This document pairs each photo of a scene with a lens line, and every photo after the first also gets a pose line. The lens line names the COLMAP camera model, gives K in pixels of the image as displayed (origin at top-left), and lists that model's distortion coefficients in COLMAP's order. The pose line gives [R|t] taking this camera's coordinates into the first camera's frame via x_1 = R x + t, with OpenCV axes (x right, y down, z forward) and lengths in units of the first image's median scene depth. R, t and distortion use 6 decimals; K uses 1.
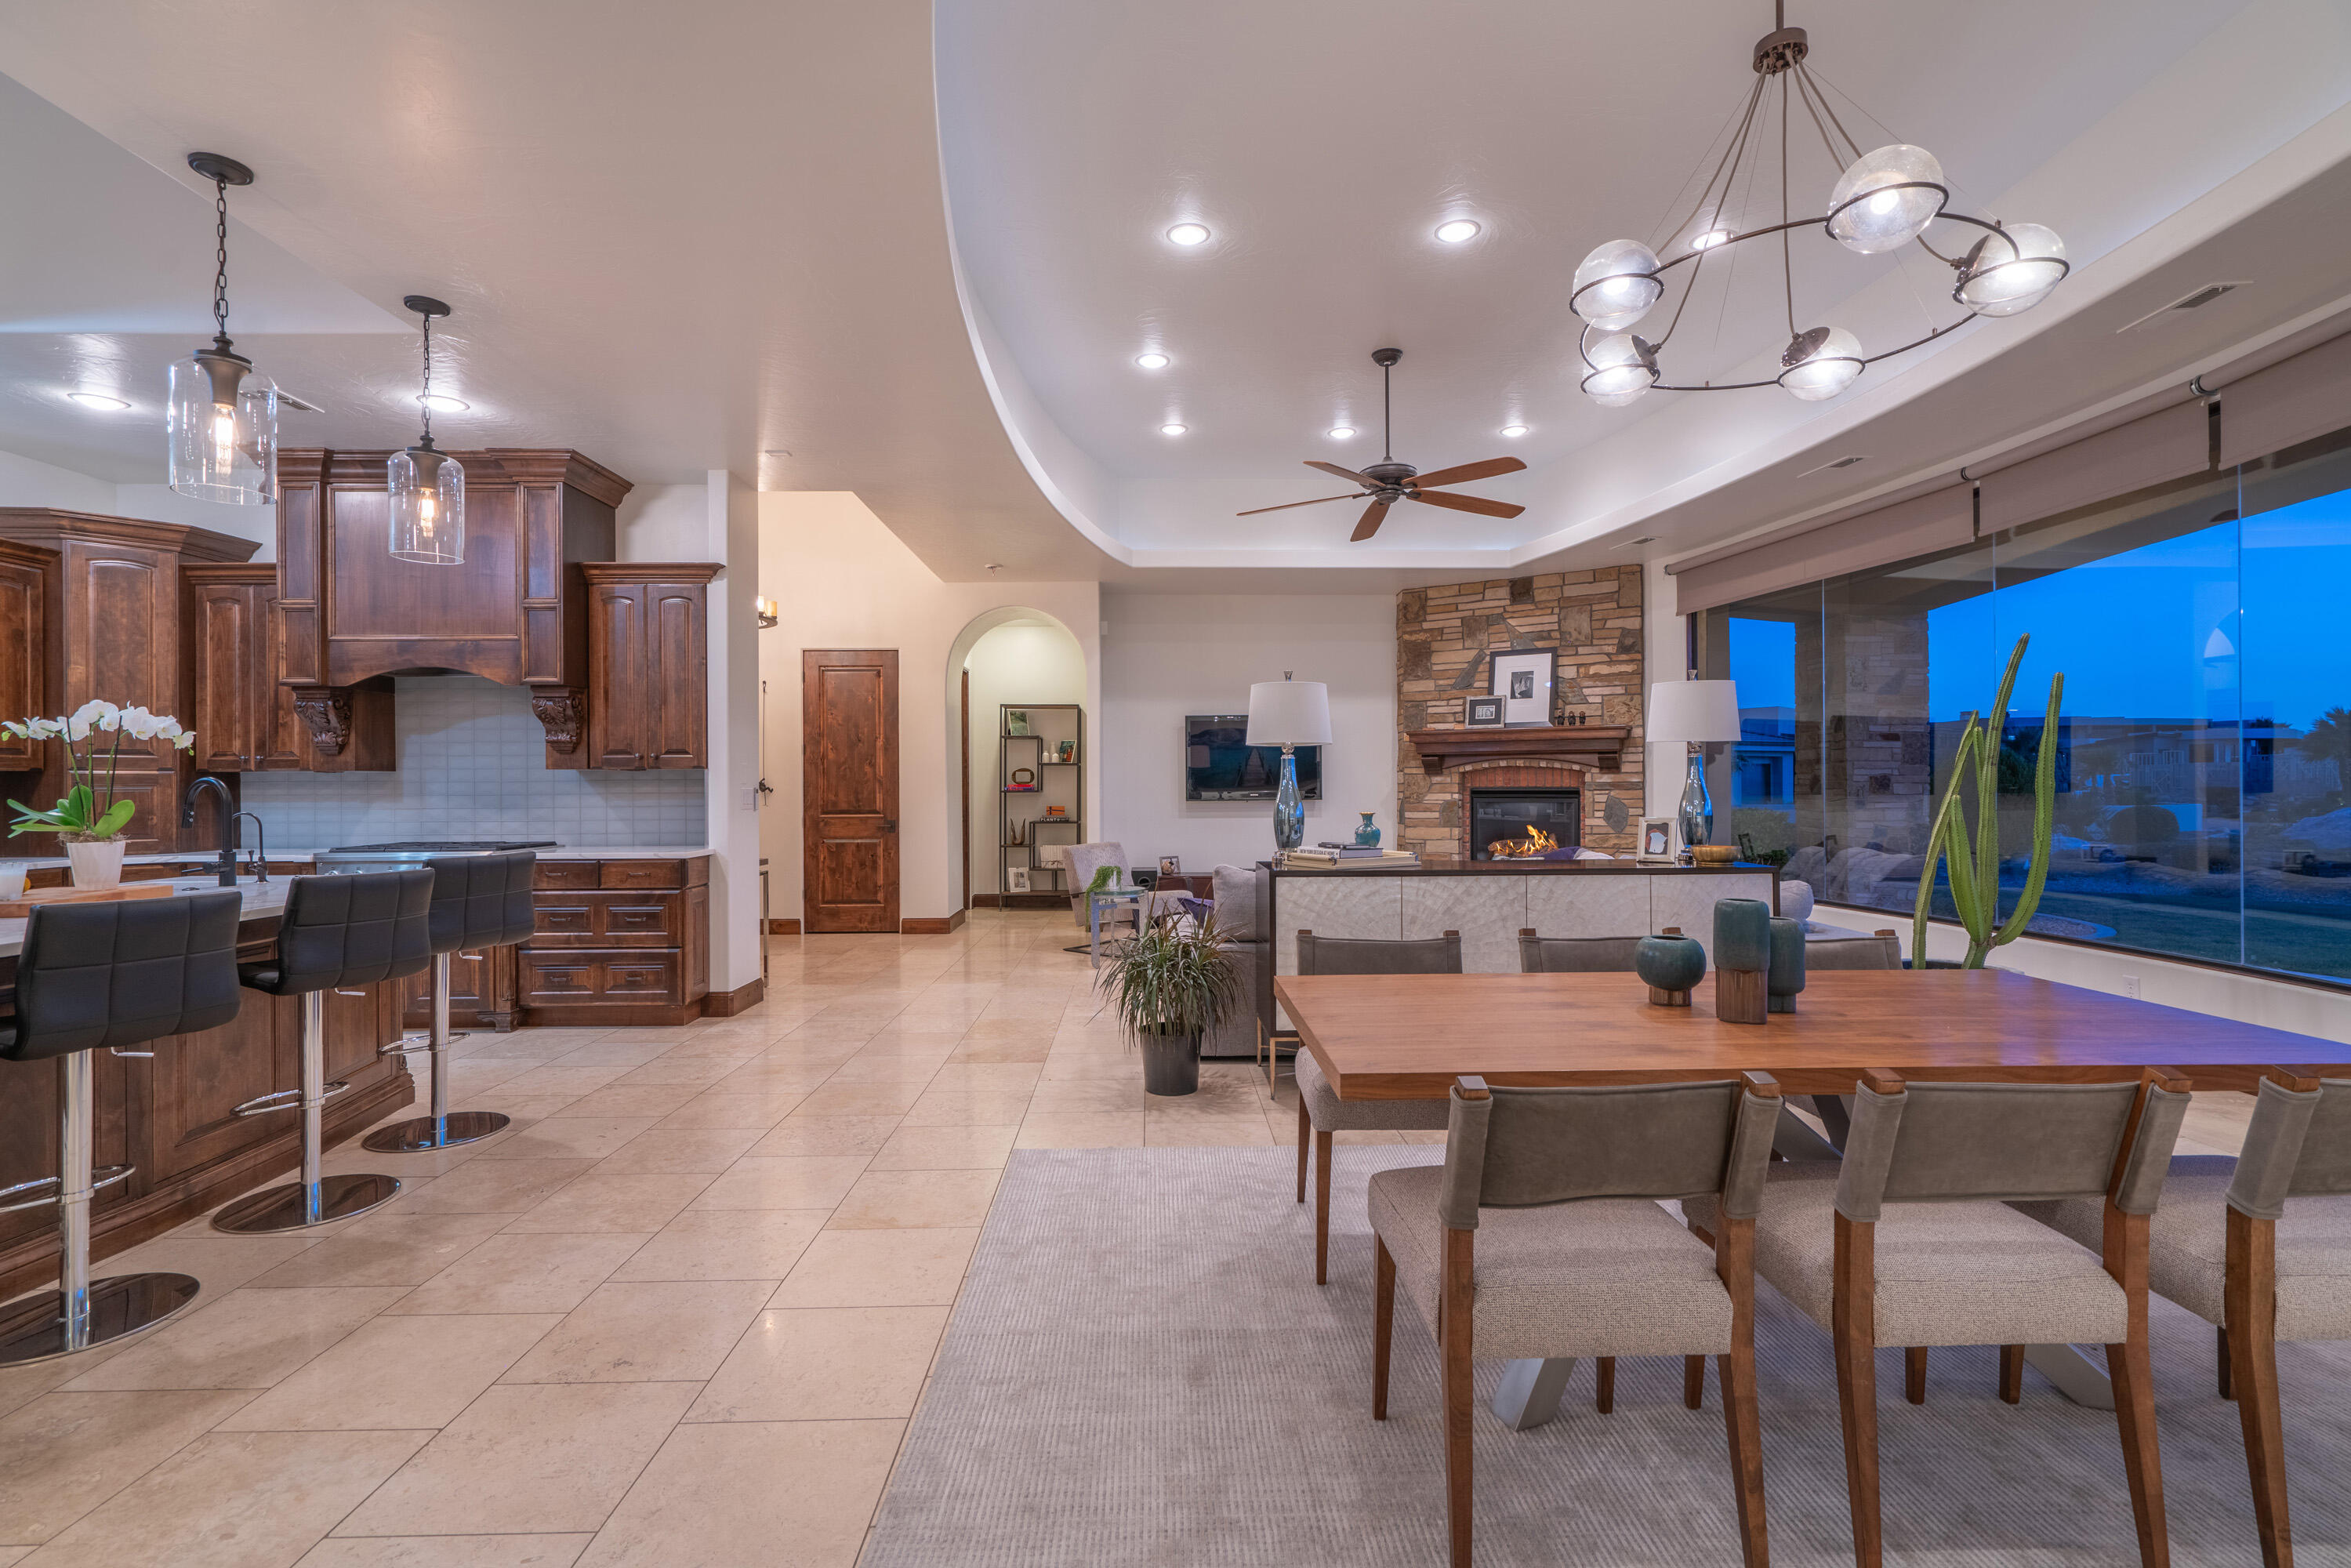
lens RADIAL K [[1056.8, 0, 1175.5], [0, 1056.8, 784.0], [0, 0, 1]] dist [-0.000682, 0.000208]
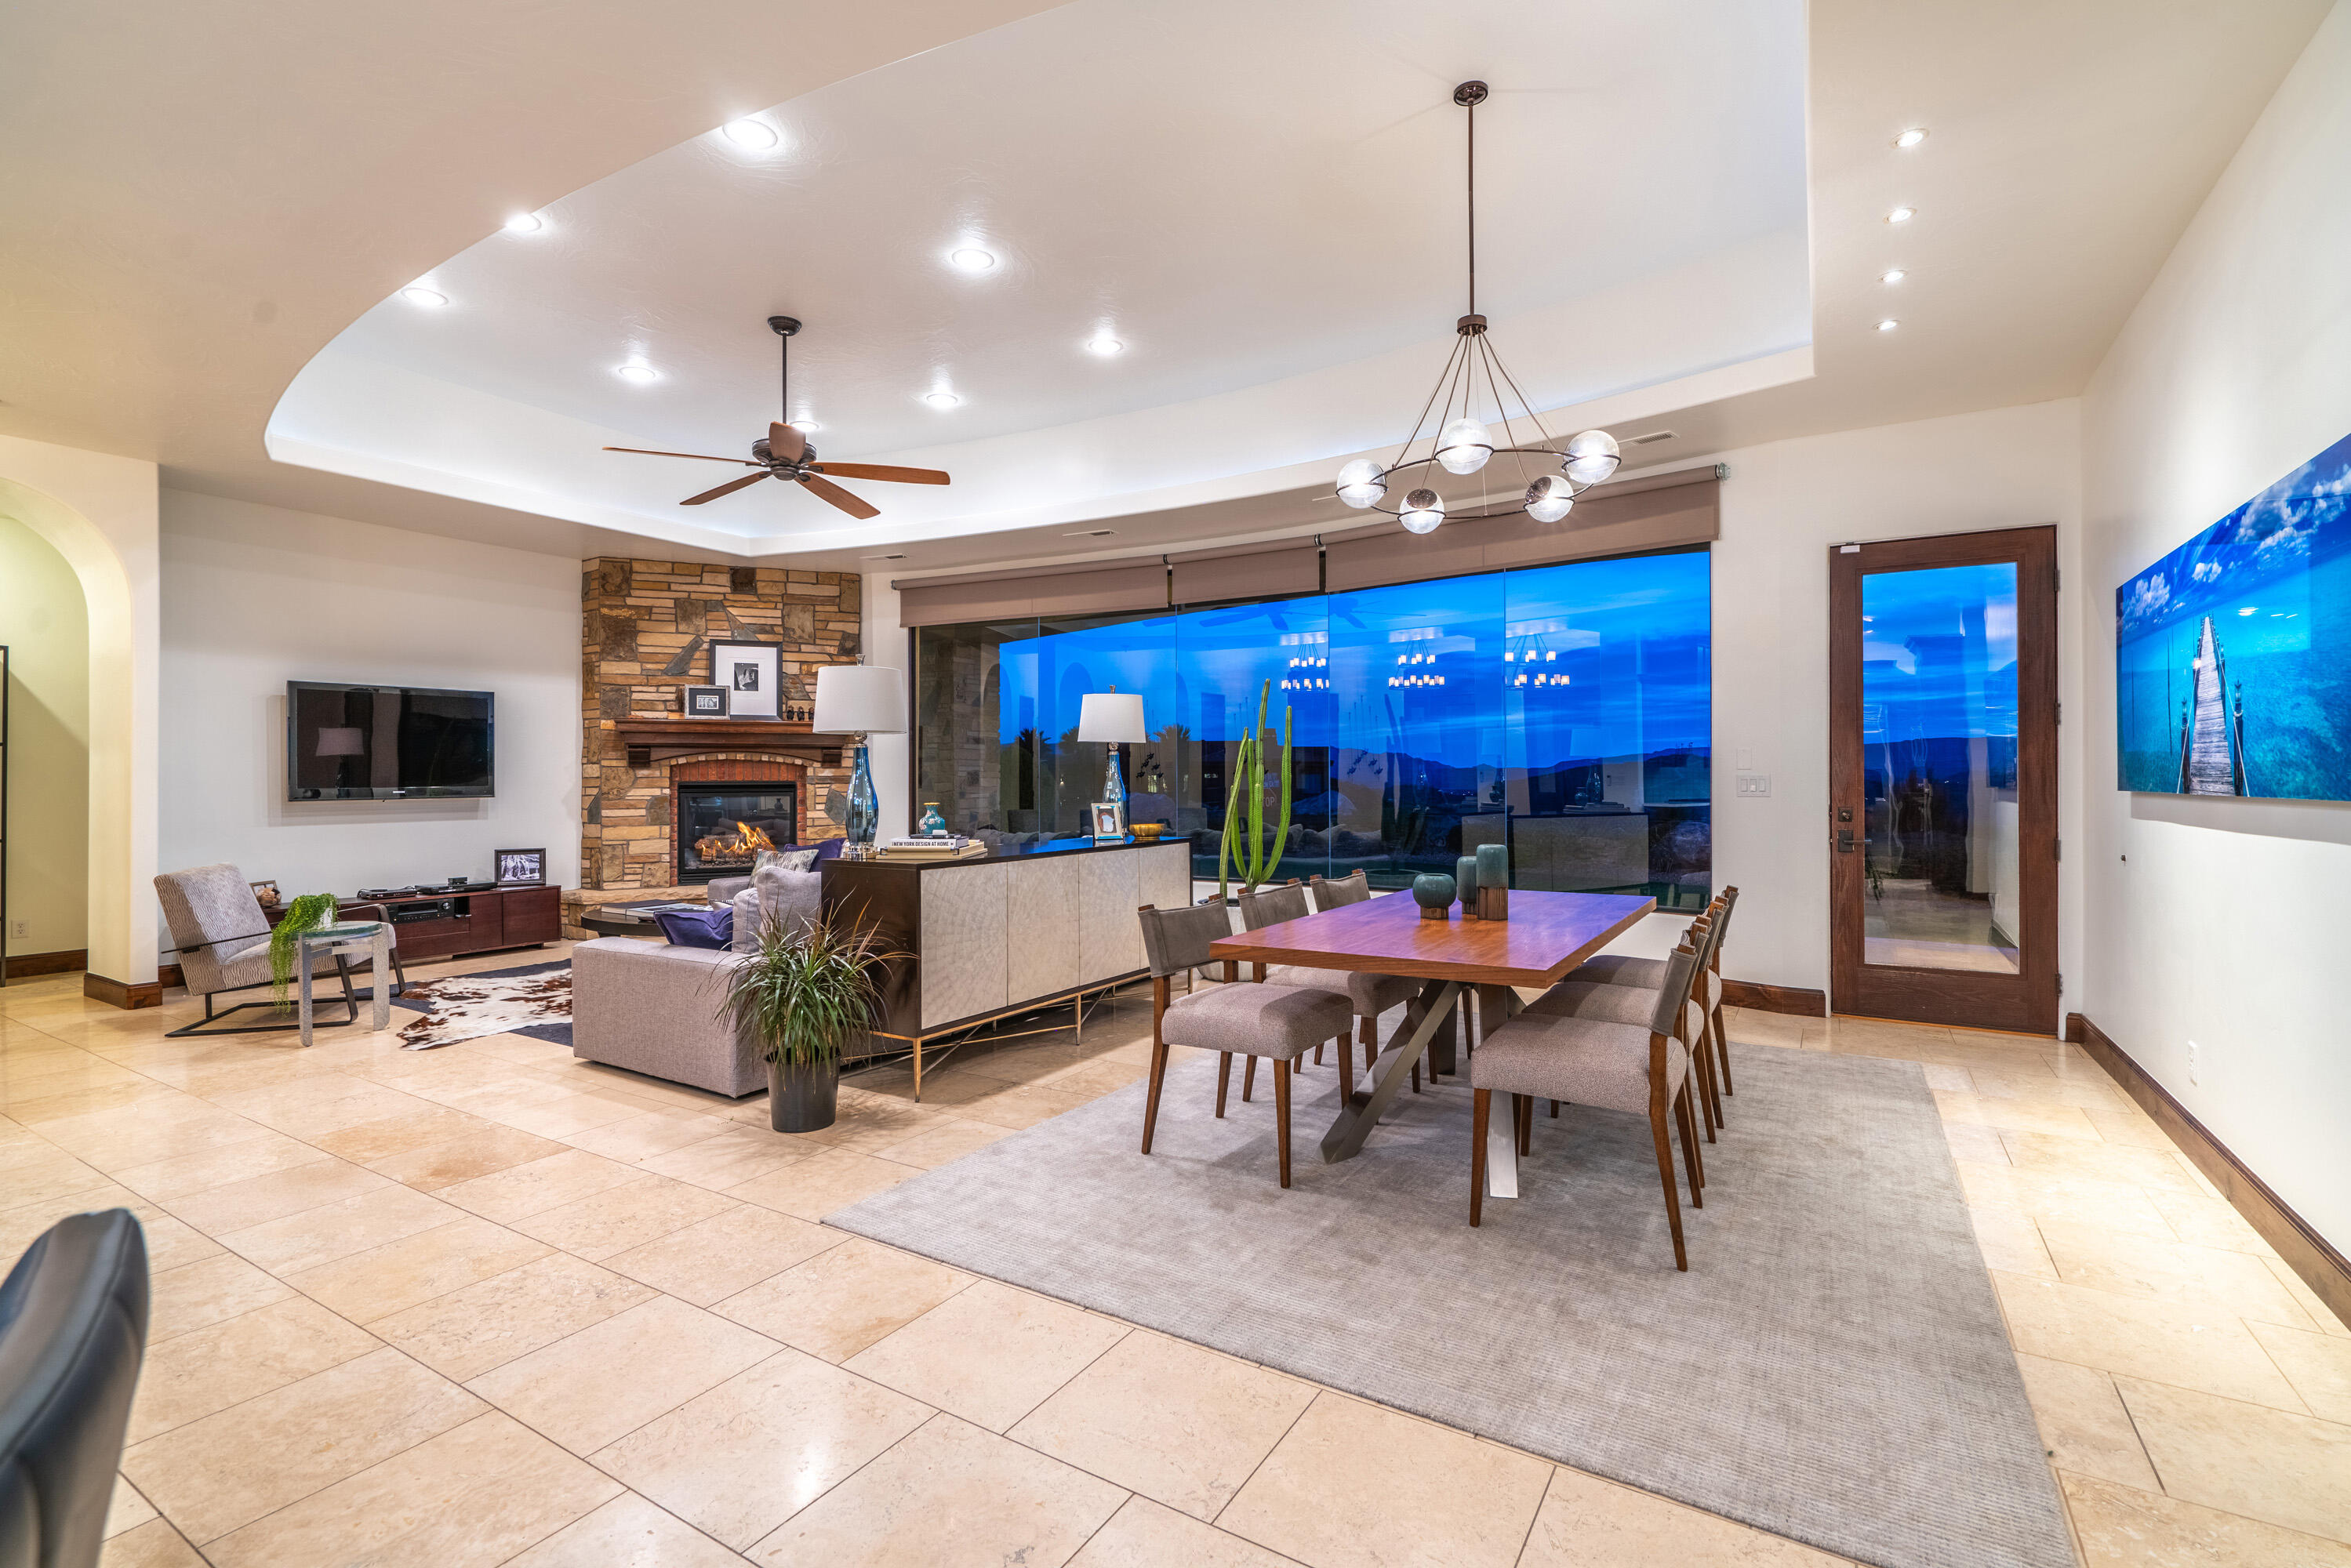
lens RADIAL K [[1066.3, 0, 1166.3], [0, 1066.3, 770.8], [0, 0, 1]] dist [-0.002067, 0.000868]
pose [[0.553026, 0.008330, 0.833123, -0.285273], [0.000257, 0.999948, -0.010169, 0.003598], [-0.833164, 0.005838, 0.552995, 0.132480]]
